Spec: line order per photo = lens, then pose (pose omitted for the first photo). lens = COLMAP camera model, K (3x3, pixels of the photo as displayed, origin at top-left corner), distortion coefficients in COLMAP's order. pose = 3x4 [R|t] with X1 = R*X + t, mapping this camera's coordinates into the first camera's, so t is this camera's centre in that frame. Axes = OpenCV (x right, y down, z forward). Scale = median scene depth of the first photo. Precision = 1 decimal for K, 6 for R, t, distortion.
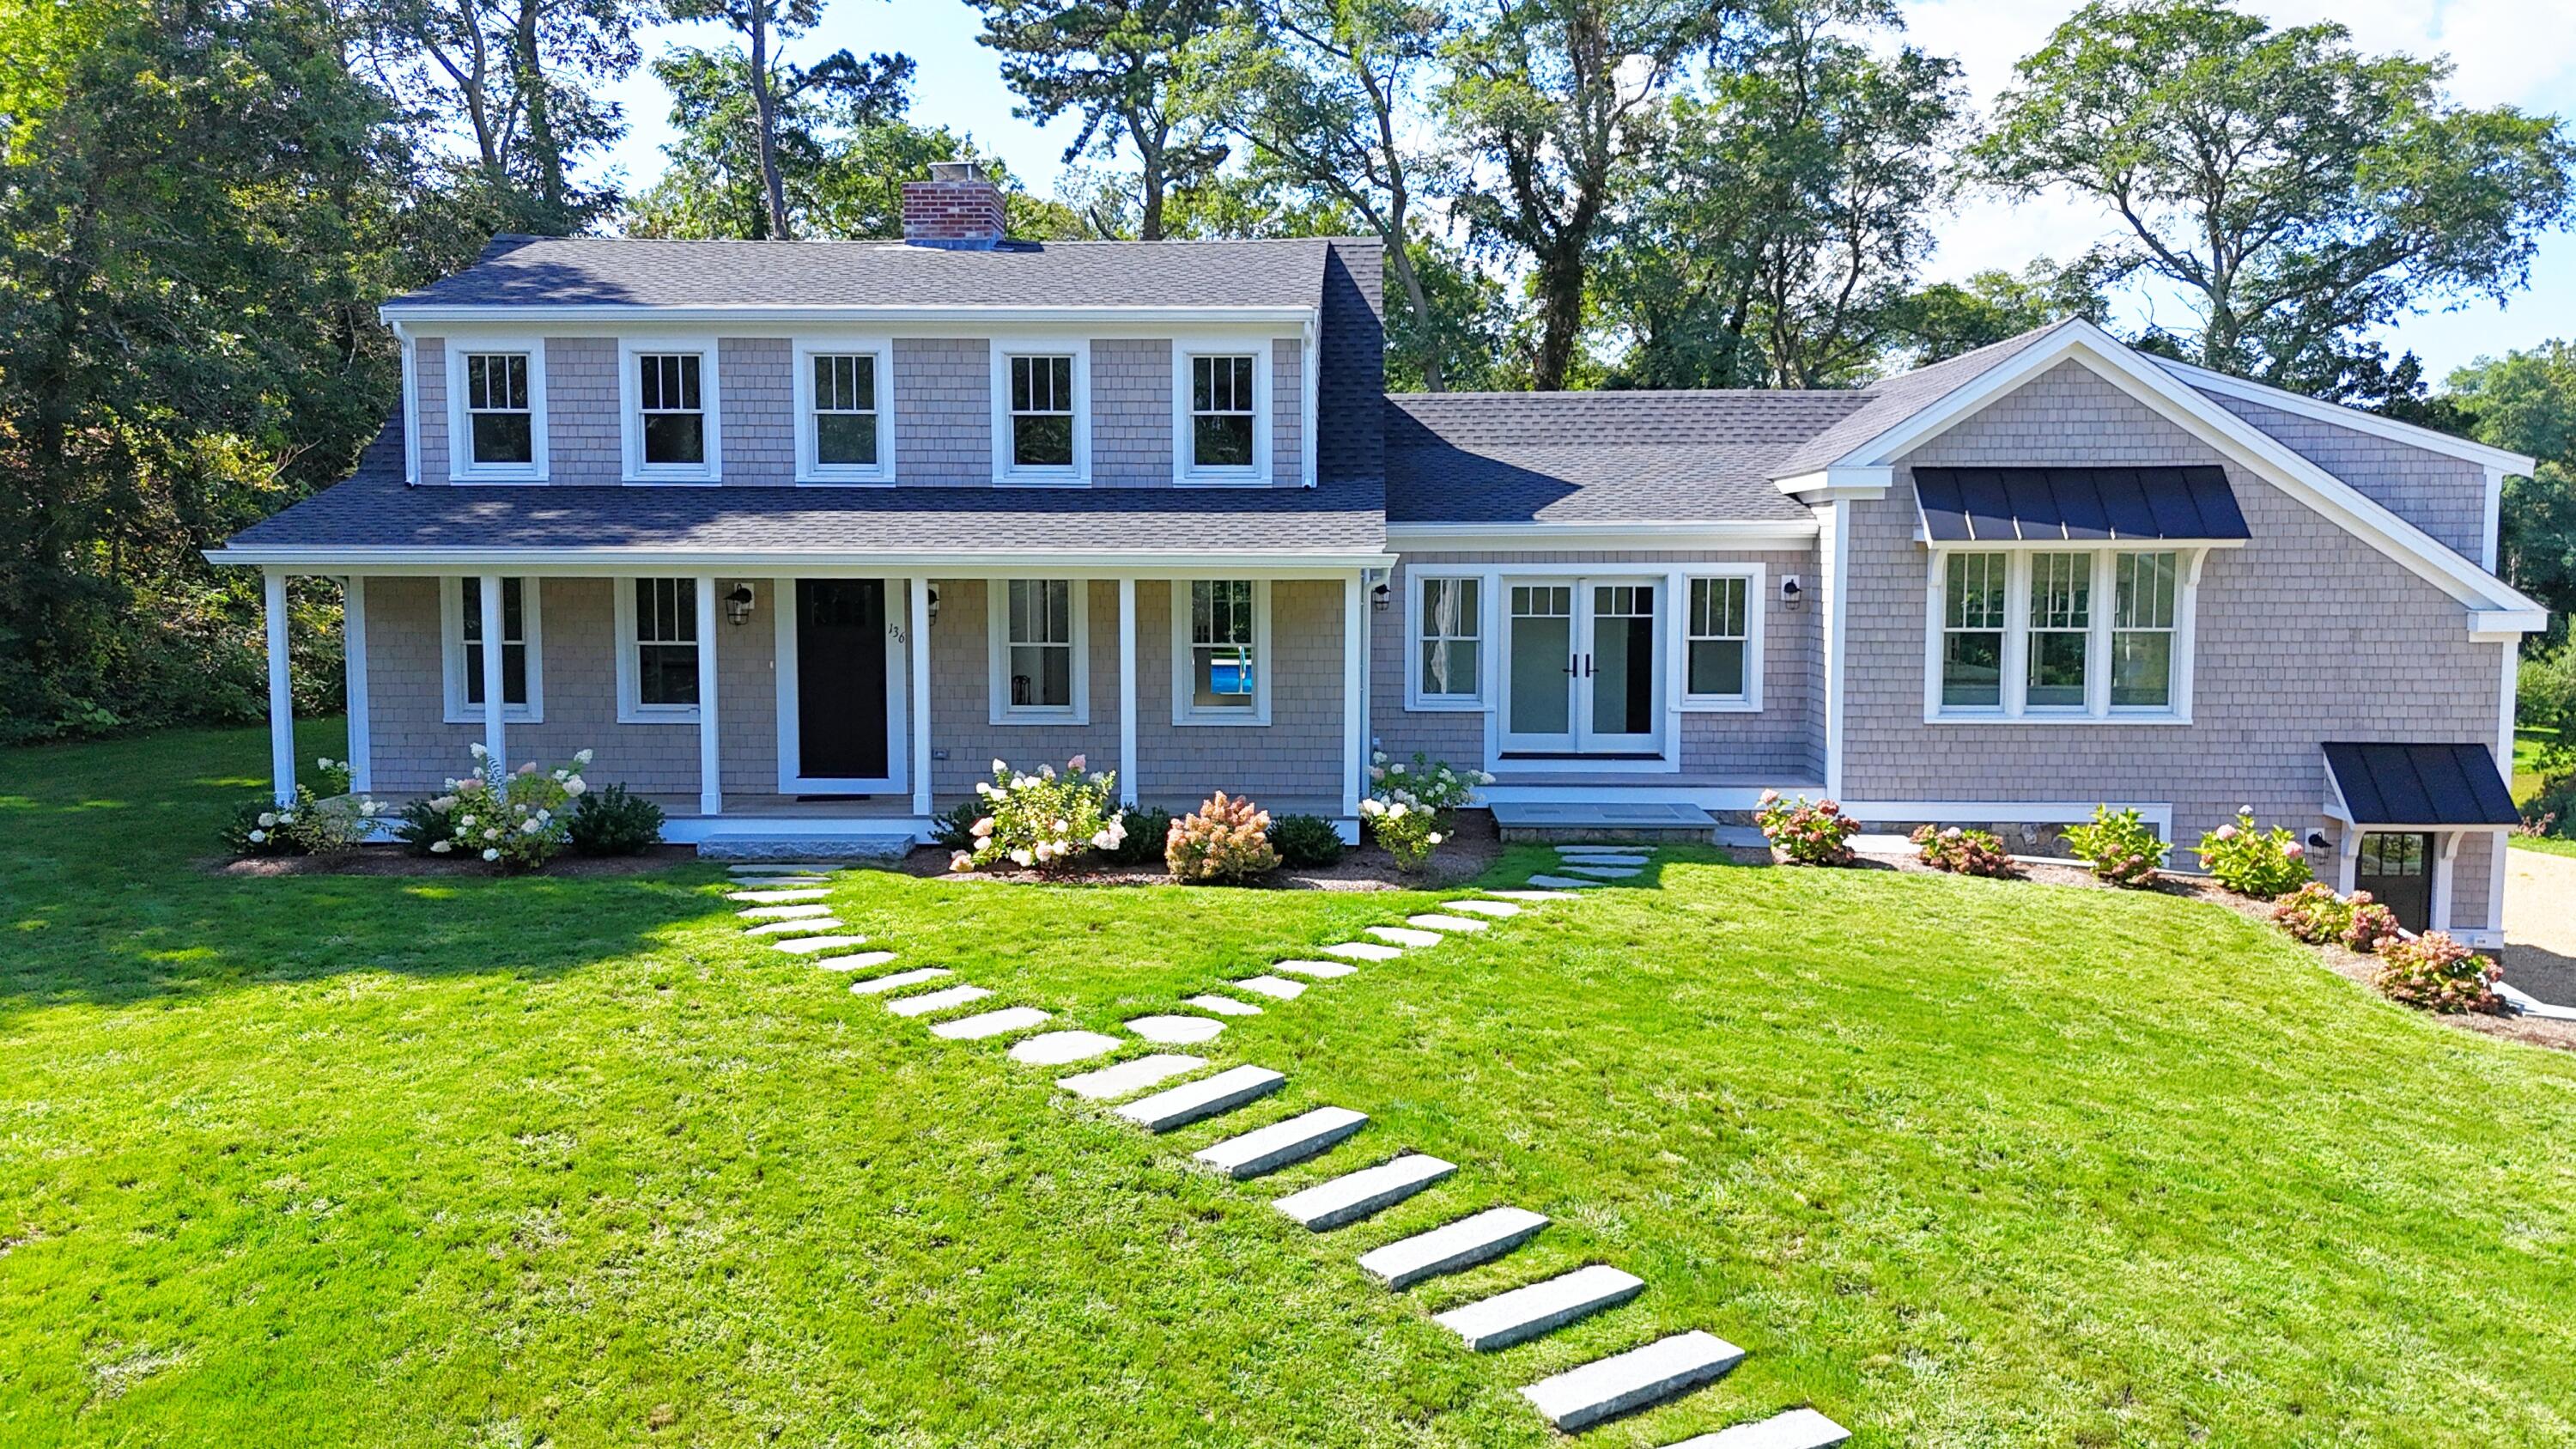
lens RADIAL K [[1979.0, 0, 1288.0], [0, 1979.0, 724.5], [0, 0, 1]] dist [0.064572, 0.004027]
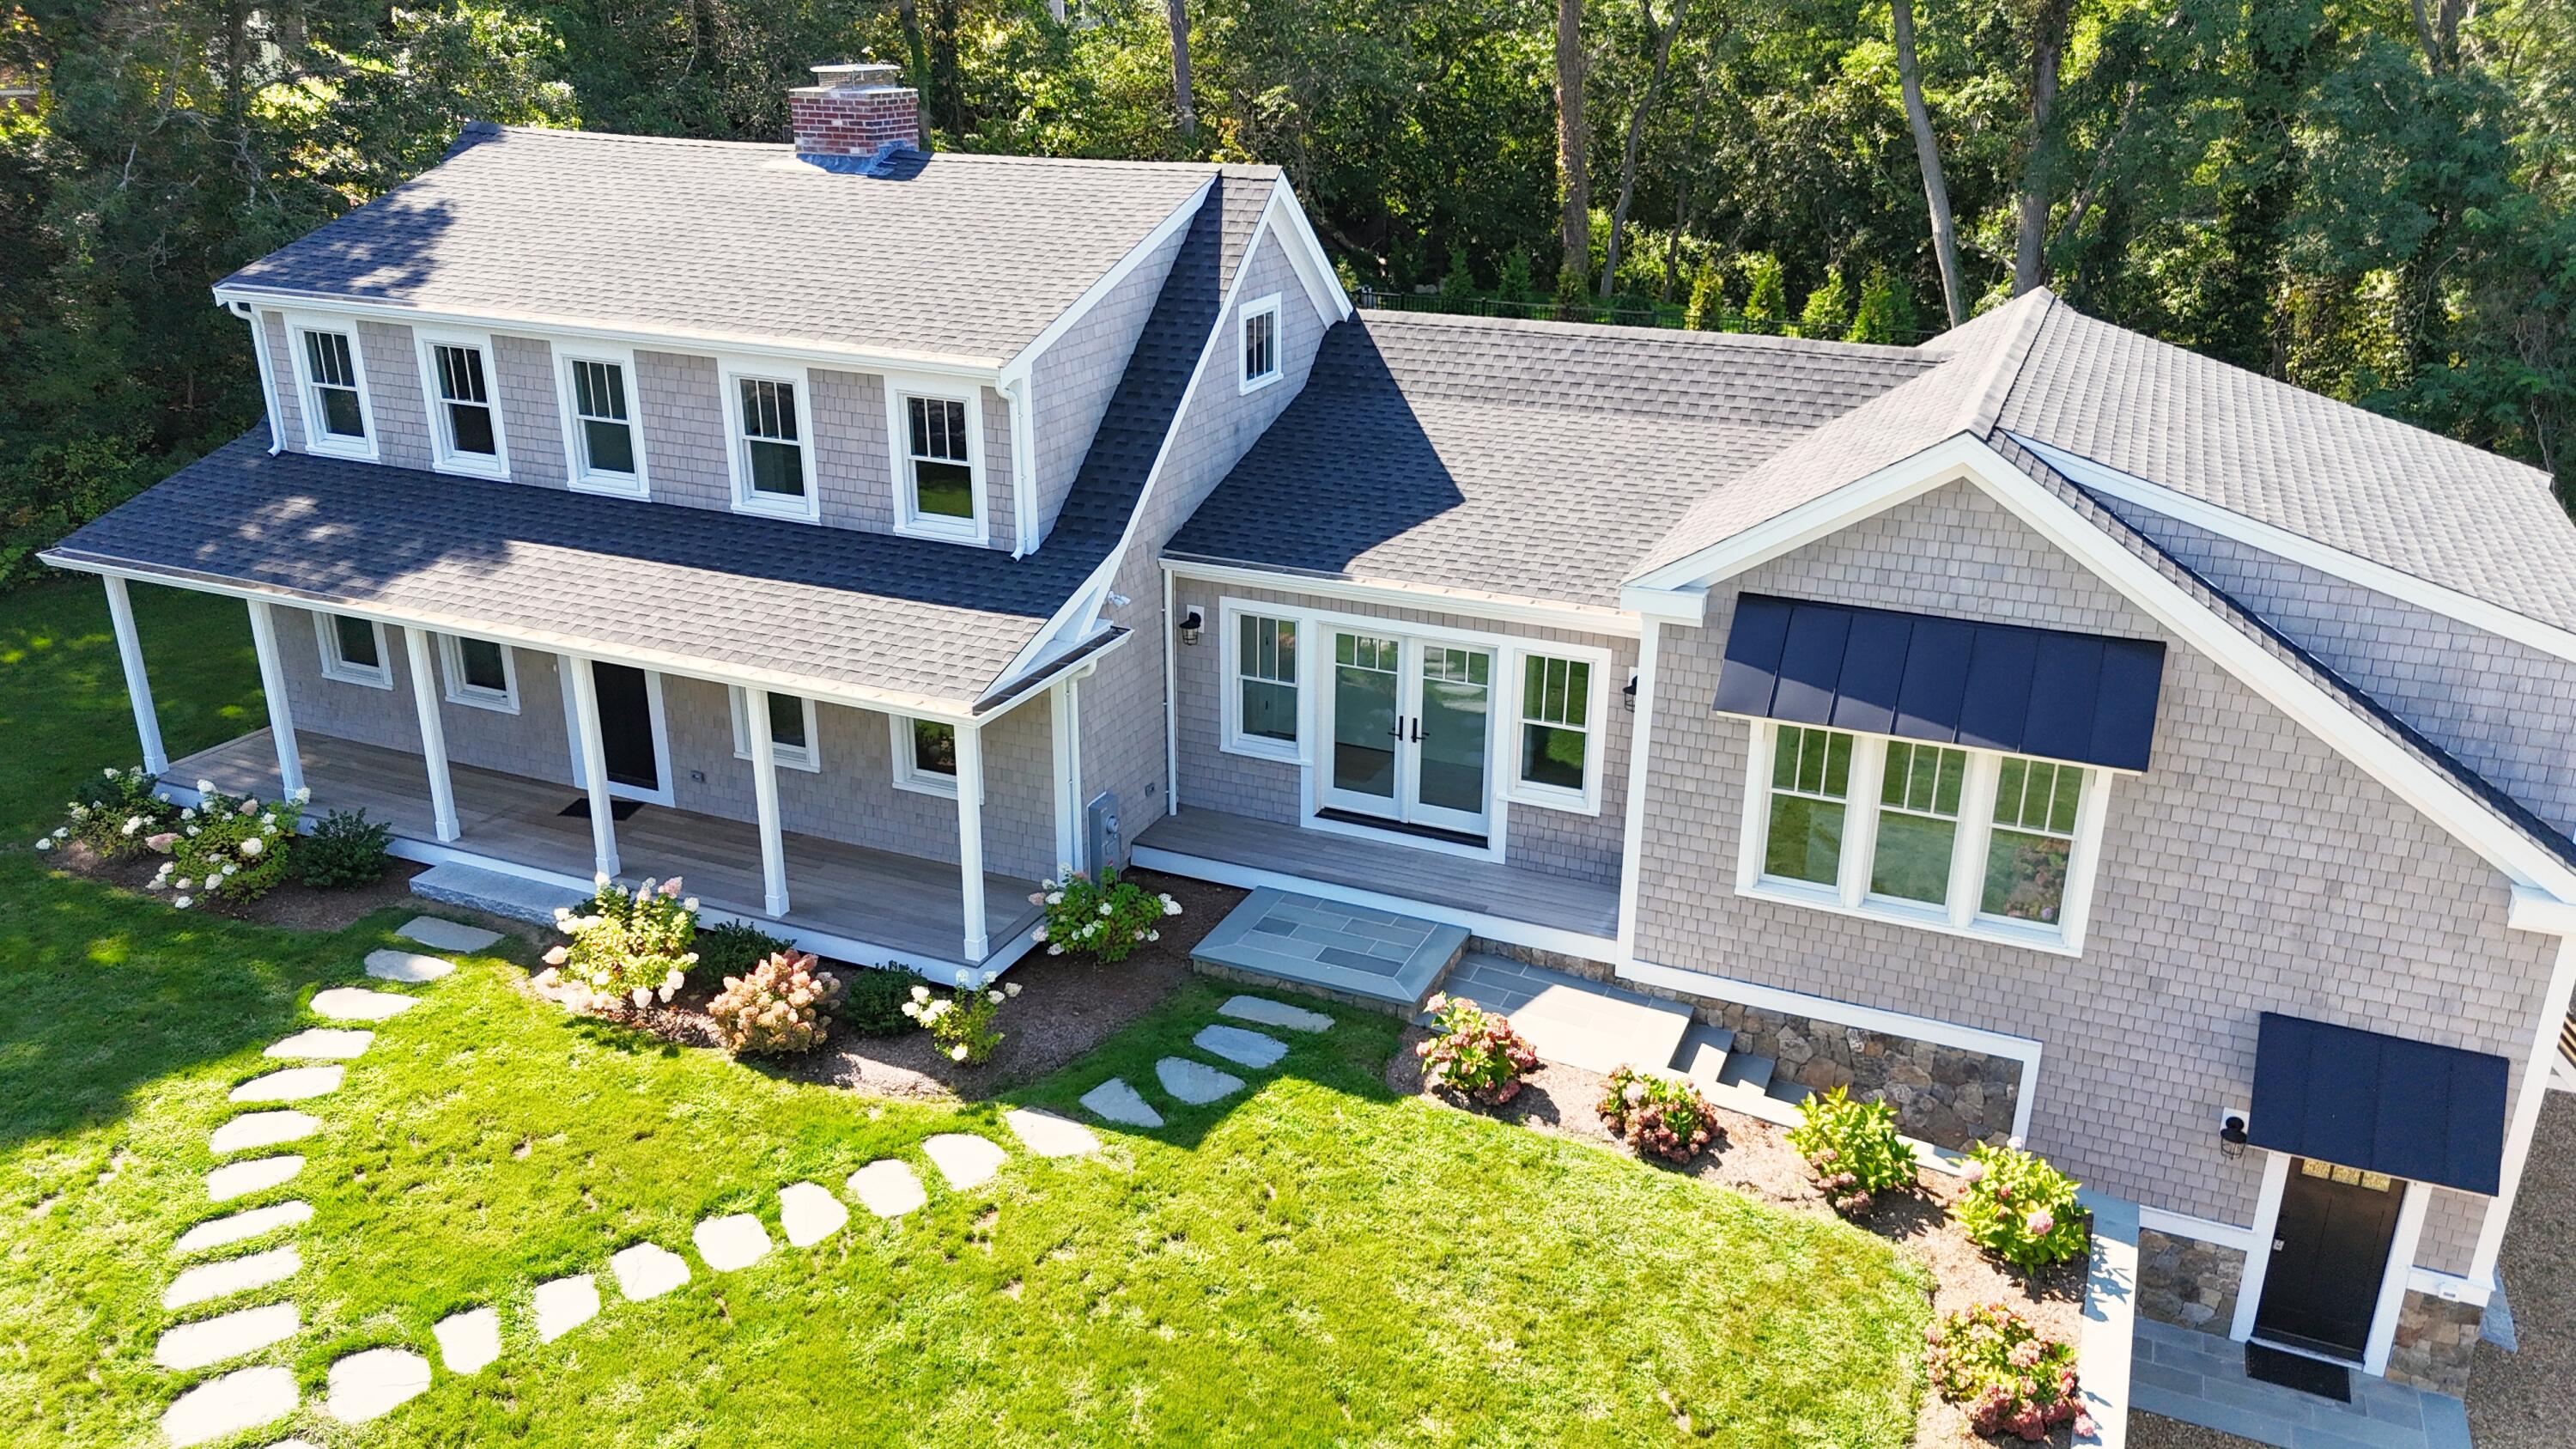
lens RADIAL K [[1868.9, 0, 1288.0], [0, 1868.9, 724.5], [0, 0, 1]] dist [0.051482, -0.005596]
pose [[0.929495, 0.138307, -0.341921, 0.403024], [-0.038140, 0.958103, 0.283872, -0.278792], [0.366857, -0.250817, 0.895827, 0.263762]]
